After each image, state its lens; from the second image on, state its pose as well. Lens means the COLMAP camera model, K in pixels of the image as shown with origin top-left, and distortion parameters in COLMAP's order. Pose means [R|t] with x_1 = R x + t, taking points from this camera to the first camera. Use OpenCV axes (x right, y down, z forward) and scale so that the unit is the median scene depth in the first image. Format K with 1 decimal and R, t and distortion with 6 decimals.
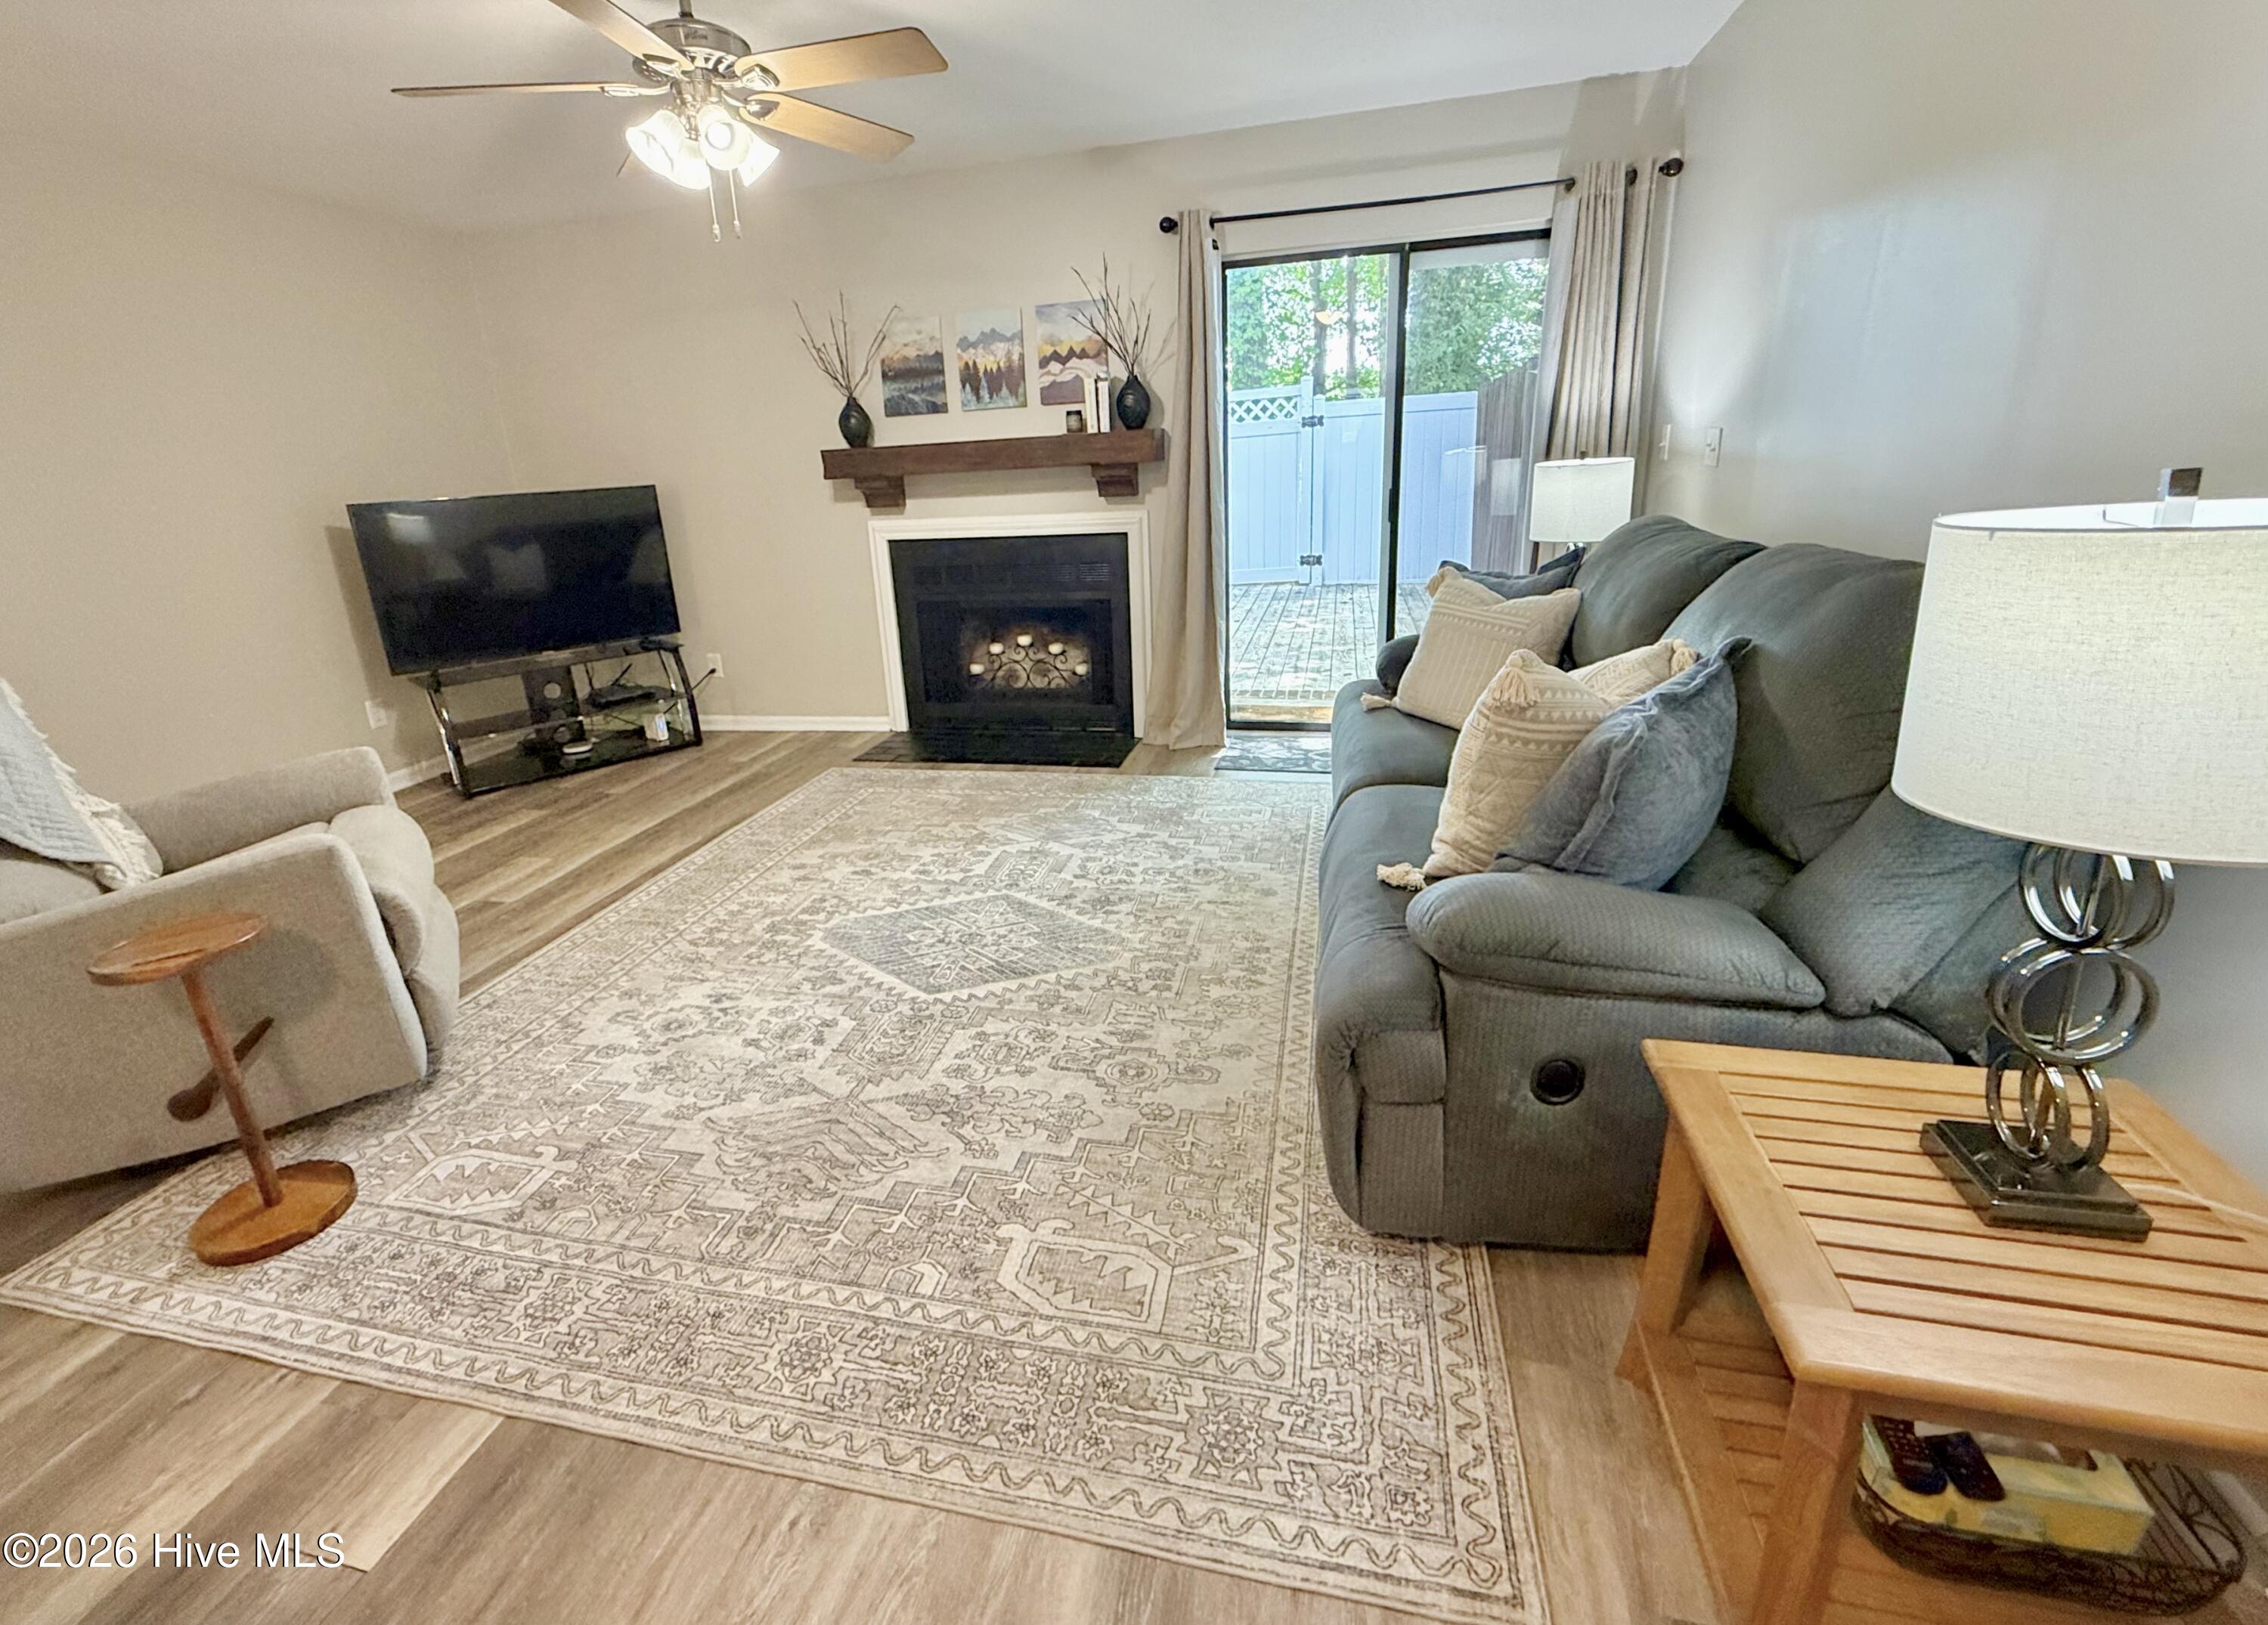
lens RADIAL K [[988.8, 0, 1101.8], [0, 988.8, 779.3], [0, 0, 1]] dist [0.002349, 0.000494]
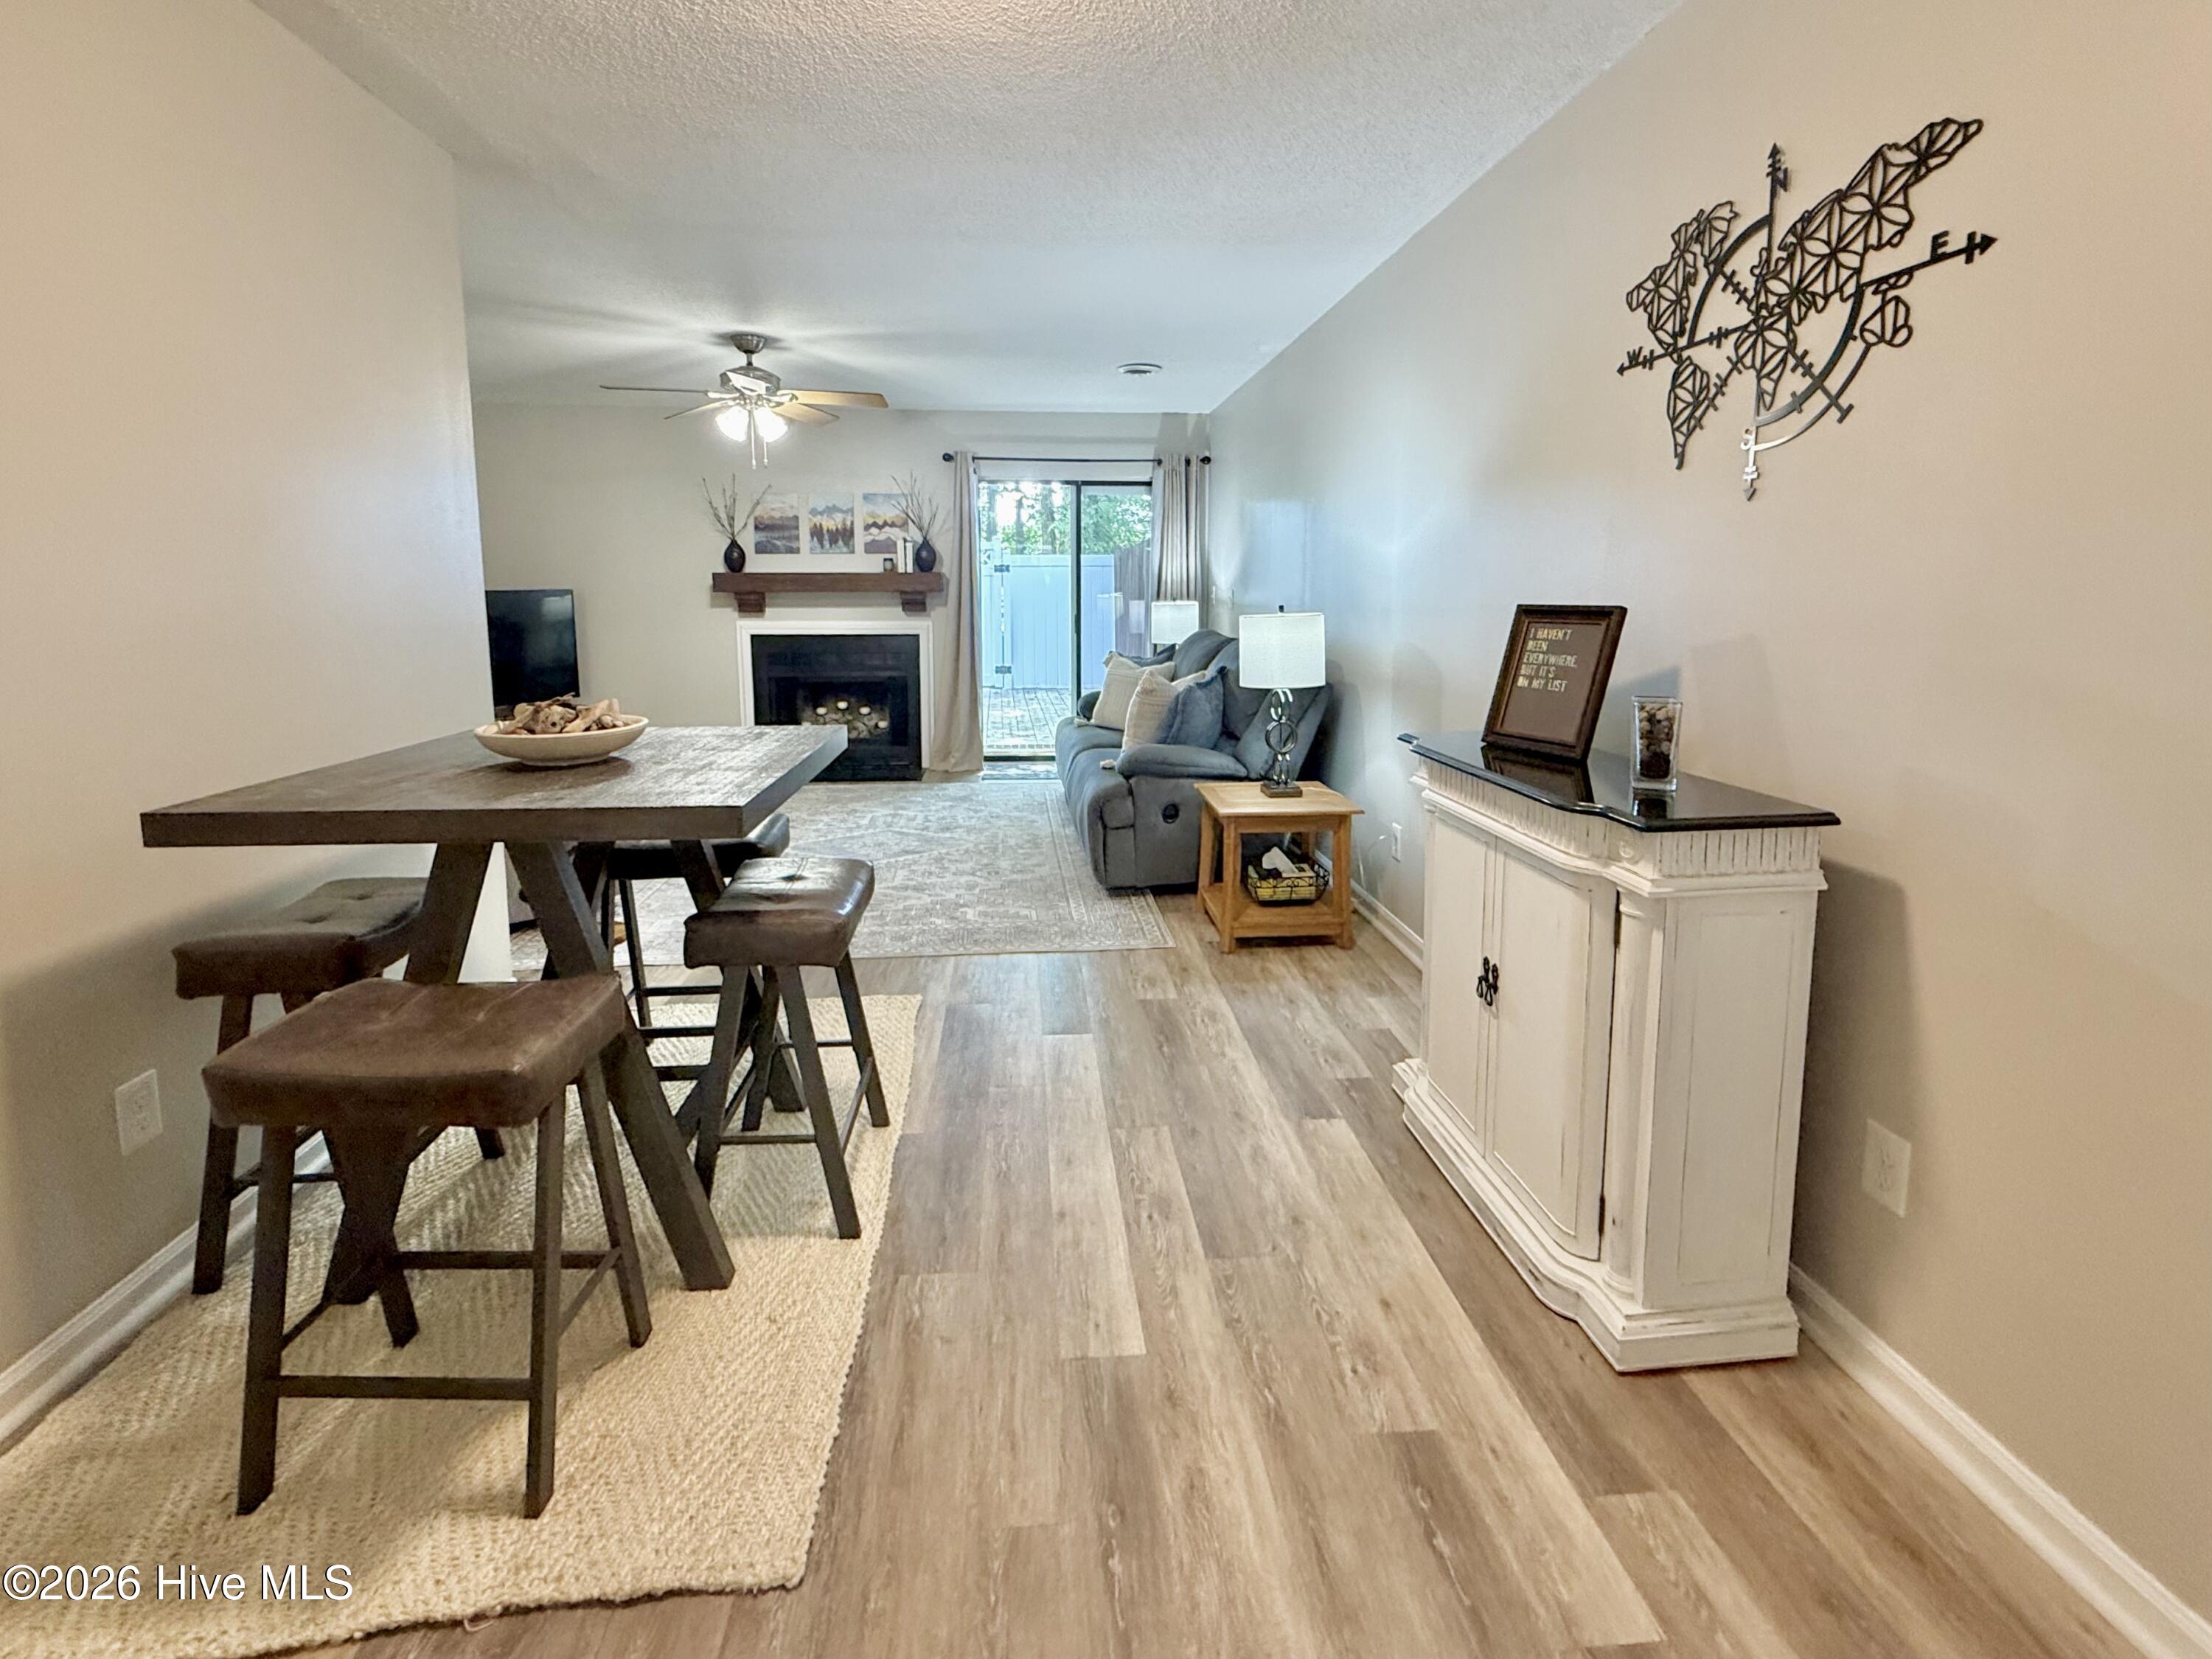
lens RADIAL K [[890.8, 0, 1105.3], [0, 890.8, 828.3], [0, 0, 1]] dist [0.000766, 0.000014]
pose [[0.941189, -0.038488, 0.335680, -0.199901], [0.057297, 0.997283, -0.046307, 0.157372], [-0.332986, 0.062817, 0.940837, -0.465936]]
